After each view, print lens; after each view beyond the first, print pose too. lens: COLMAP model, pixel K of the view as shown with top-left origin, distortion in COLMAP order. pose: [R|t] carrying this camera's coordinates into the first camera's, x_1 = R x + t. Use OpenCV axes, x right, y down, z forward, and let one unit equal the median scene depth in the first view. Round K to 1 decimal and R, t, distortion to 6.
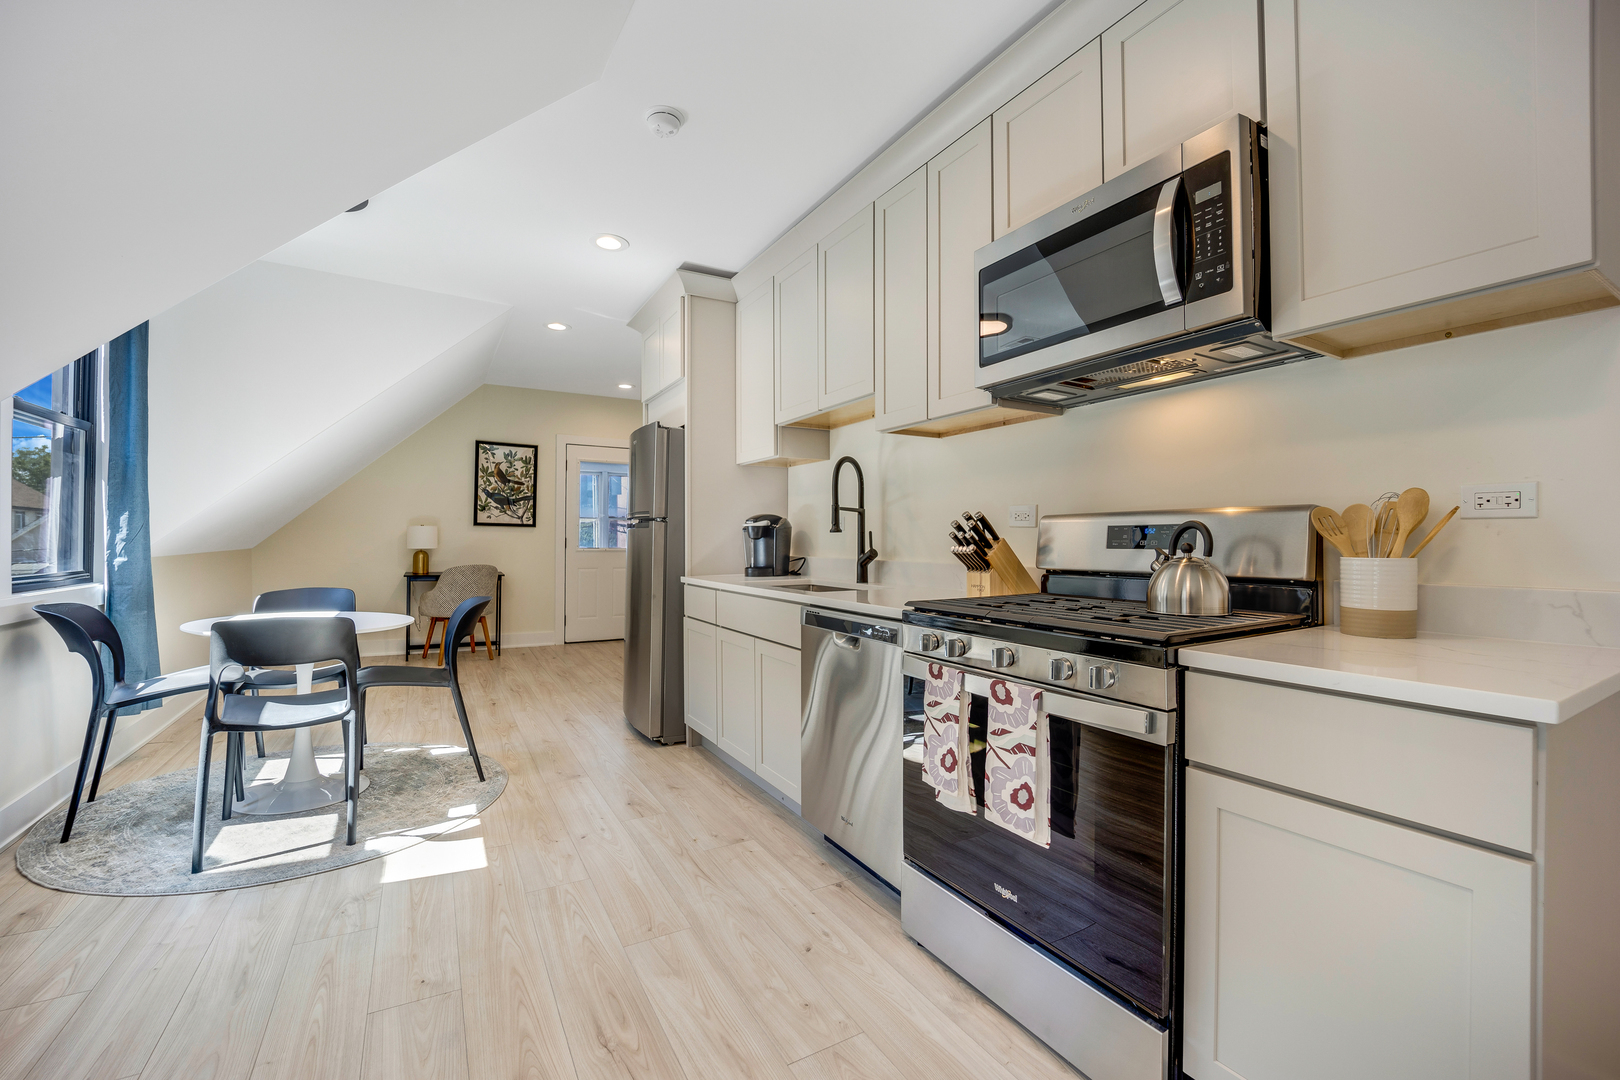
lens RADIAL K [[657.0, 0, 805.3], [0, 657.0, 542.1], [0, 0, 1]] dist [-0.023919, 0.000058]
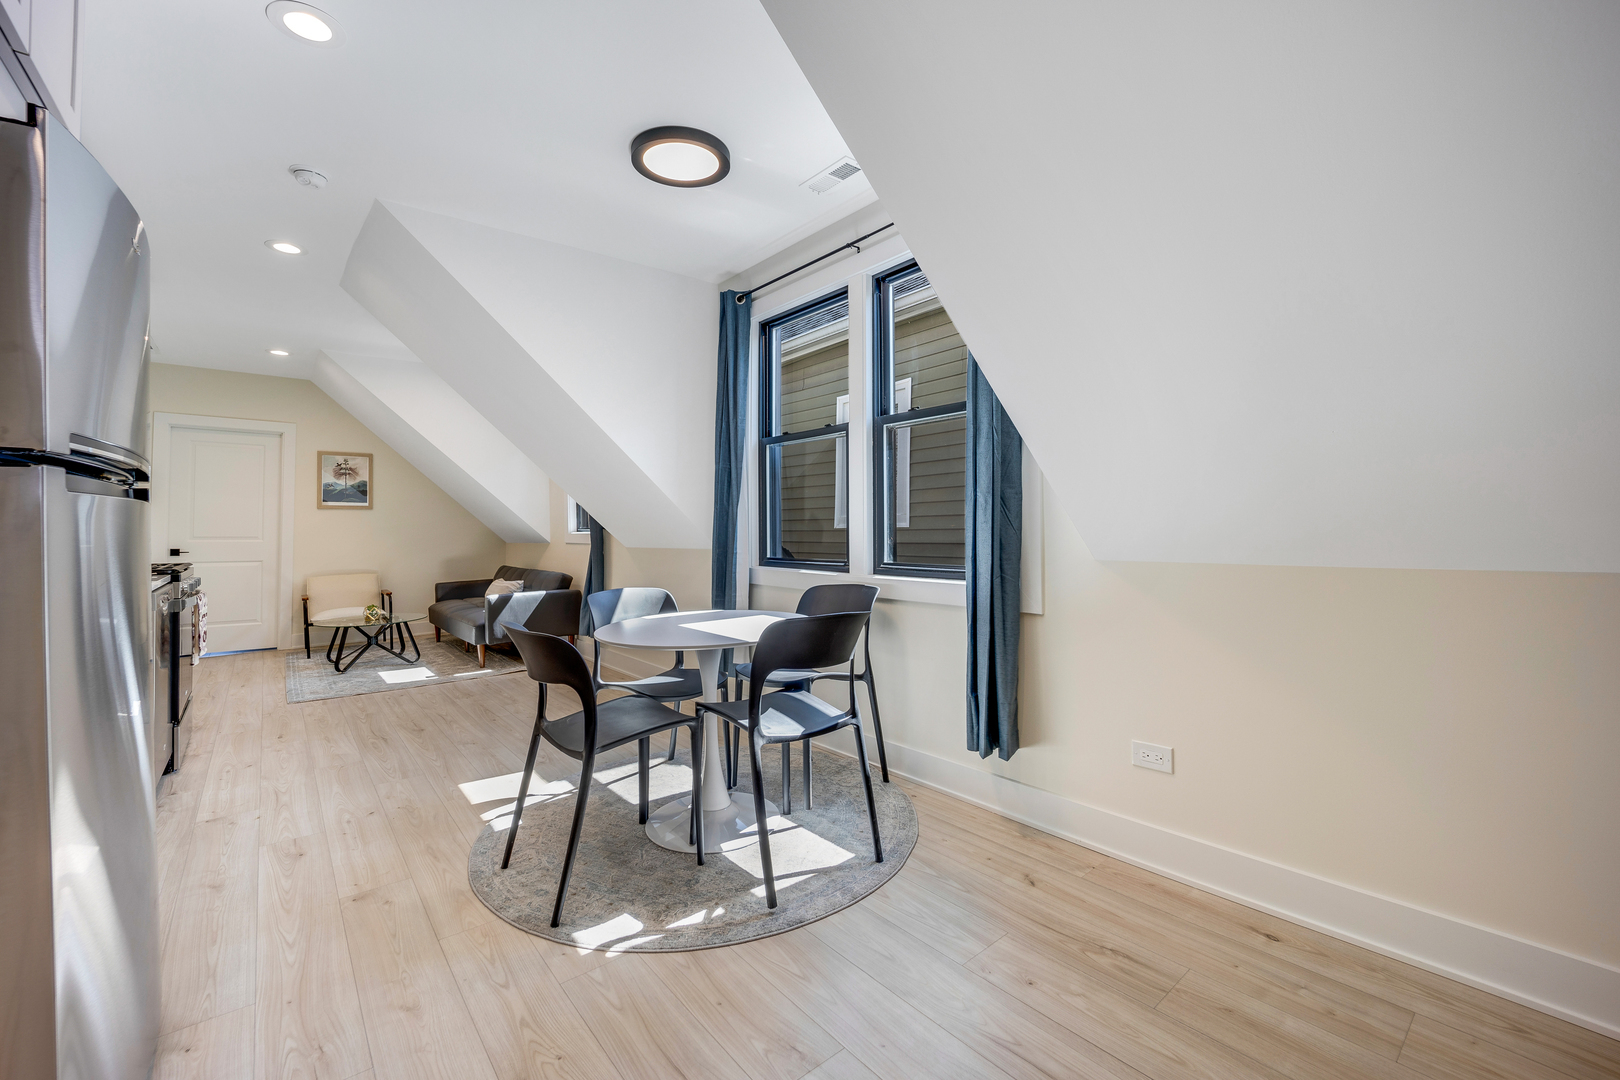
lens RADIAL K [[673.3, 0, 800.2], [0, 673.3, 515.6], [0, 0, 1]] dist [-0.015862, -0.000271]
pose [[-0.988538, -0.001788, -0.150963, -0.693301], [0.000959, 0.999835, -0.018121, -0.007310], [0.150970, -0.018058, -0.988373, 1.752224]]
